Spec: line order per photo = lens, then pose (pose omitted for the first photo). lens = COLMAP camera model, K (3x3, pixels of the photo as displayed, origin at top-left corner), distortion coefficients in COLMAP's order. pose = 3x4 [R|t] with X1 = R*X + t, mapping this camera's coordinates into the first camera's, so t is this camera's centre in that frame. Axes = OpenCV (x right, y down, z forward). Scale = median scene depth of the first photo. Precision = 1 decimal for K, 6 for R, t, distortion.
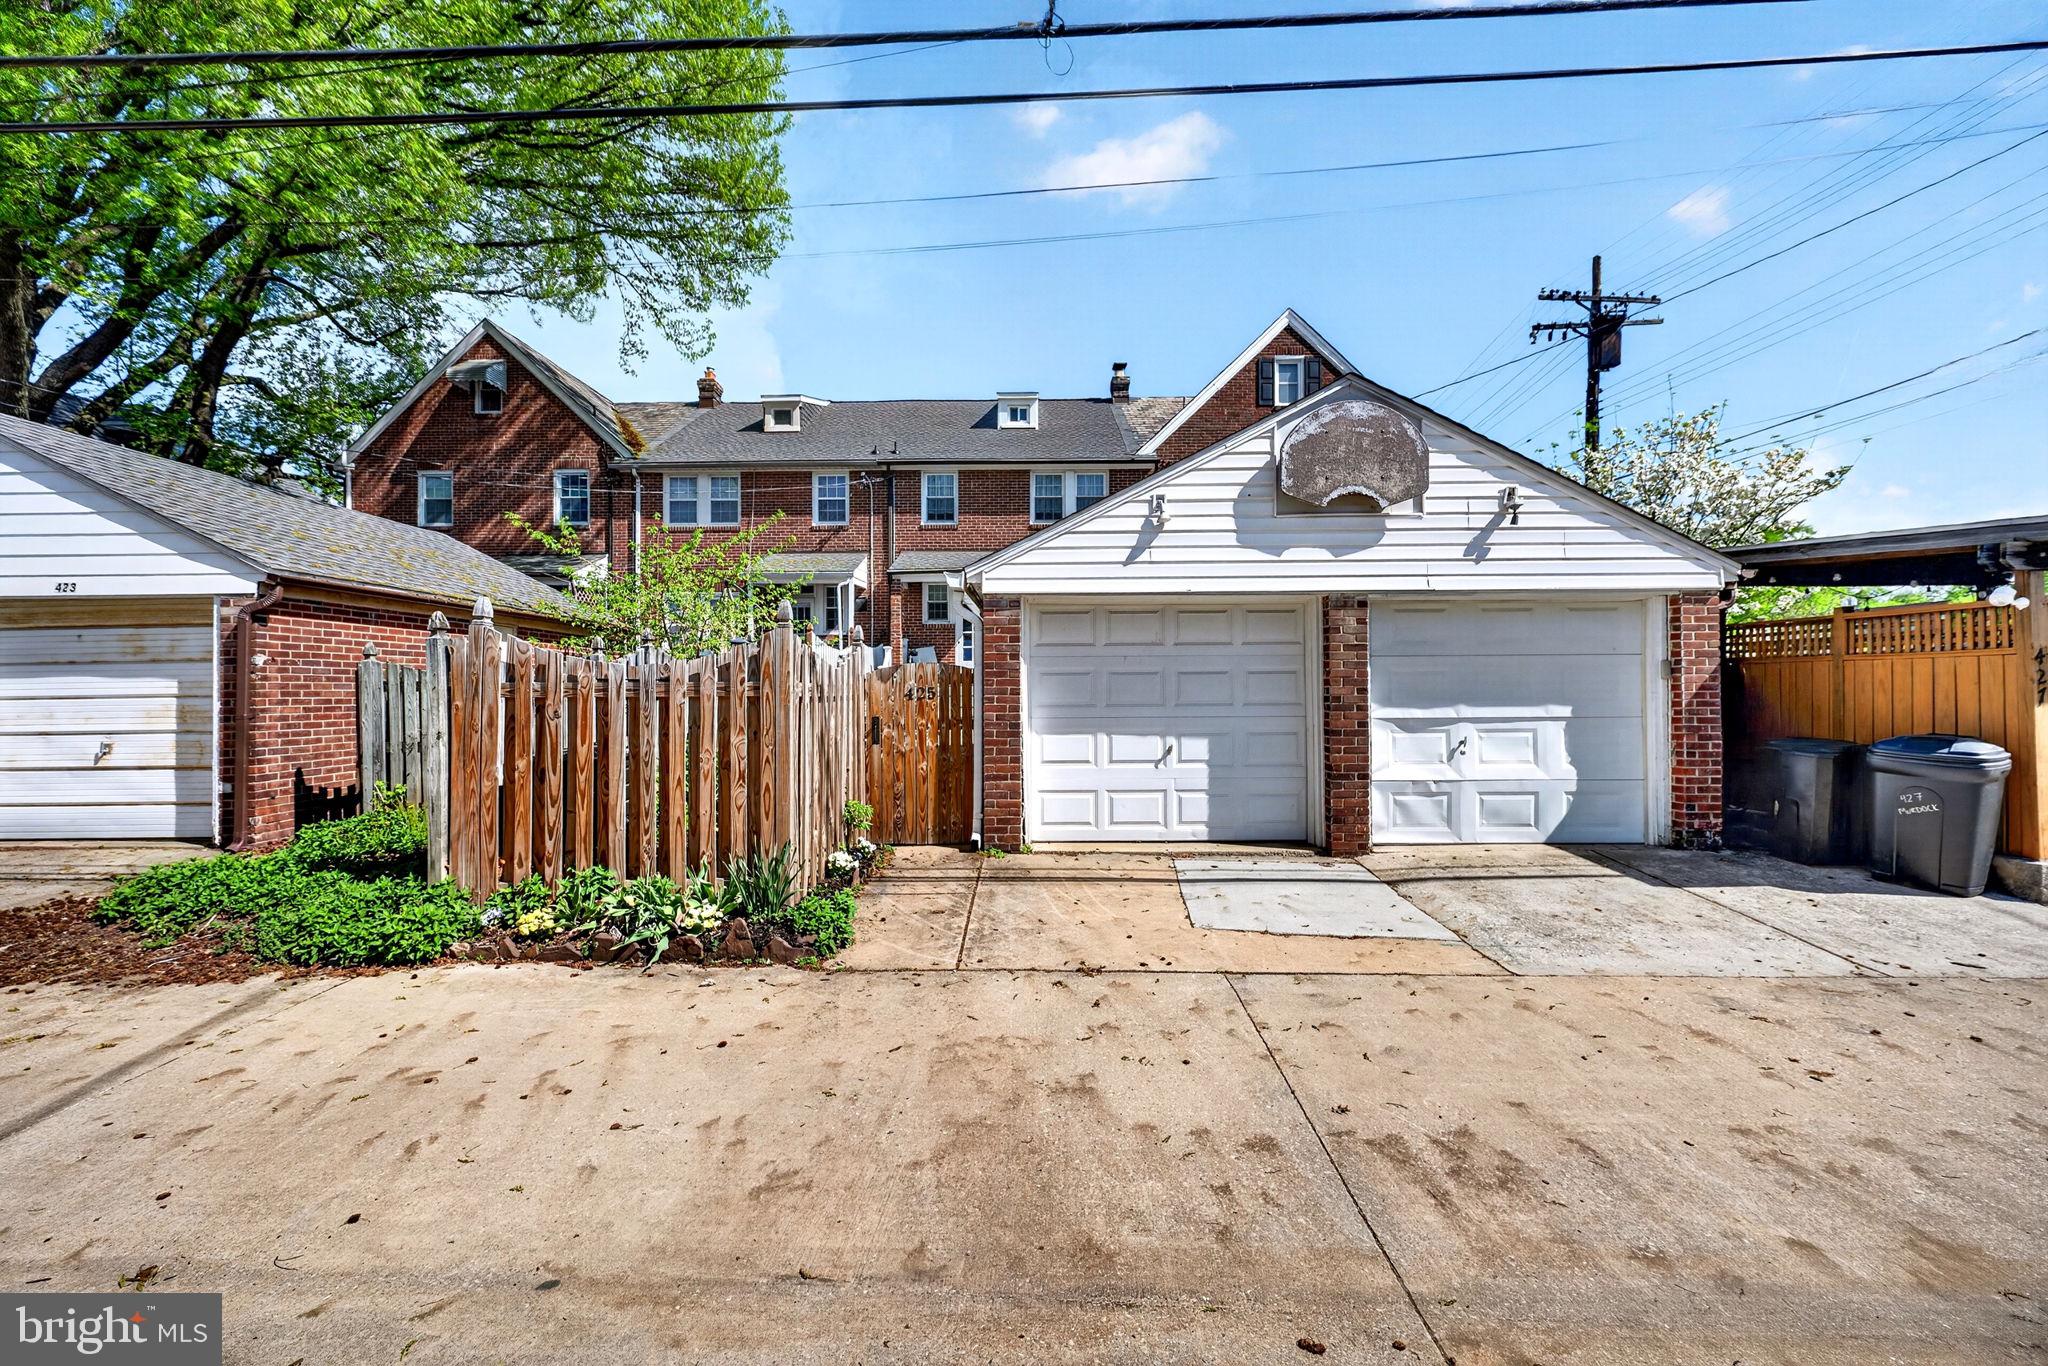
lens RADIAL K [[830.9, 0, 1002.8], [0, 830.9, 684.3], [0, 0, 1]] dist [-0.004081, -0.000052]
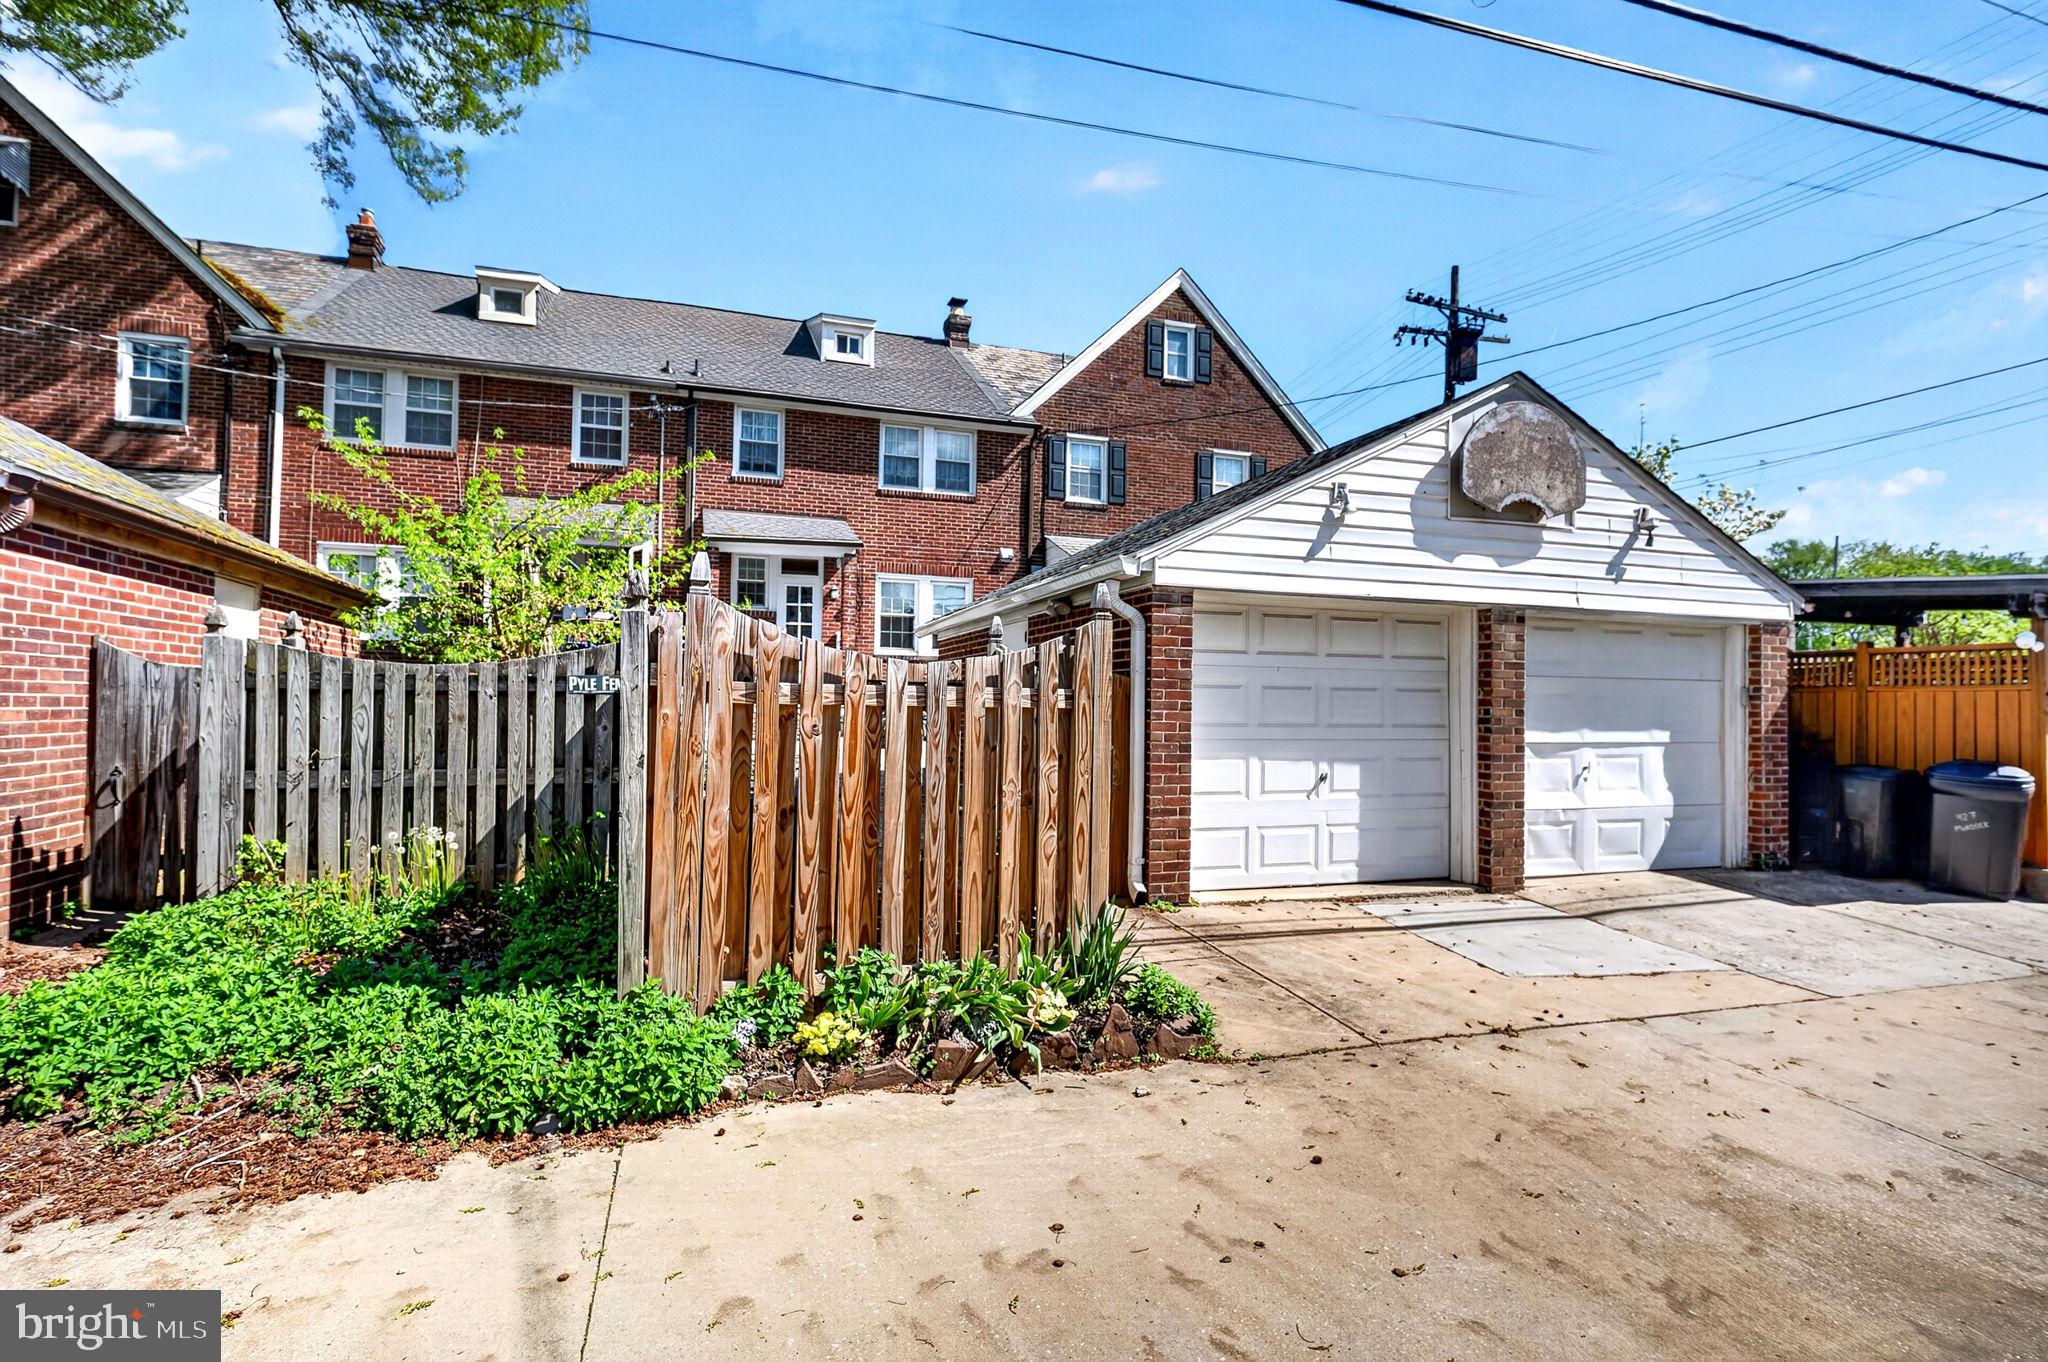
lens RADIAL K [[1051.9, 0, 1031.1], [0, 1051.9, 676.5], [0, 0, 1]] dist [-0.001572, -0.001167]
pose [[0.936853, 0.028228, 0.348582, -0.489803], [-0.021808, 0.999513, -0.022329, 0.005663], [-0.349043, 0.013317, 0.937012, 0.087374]]
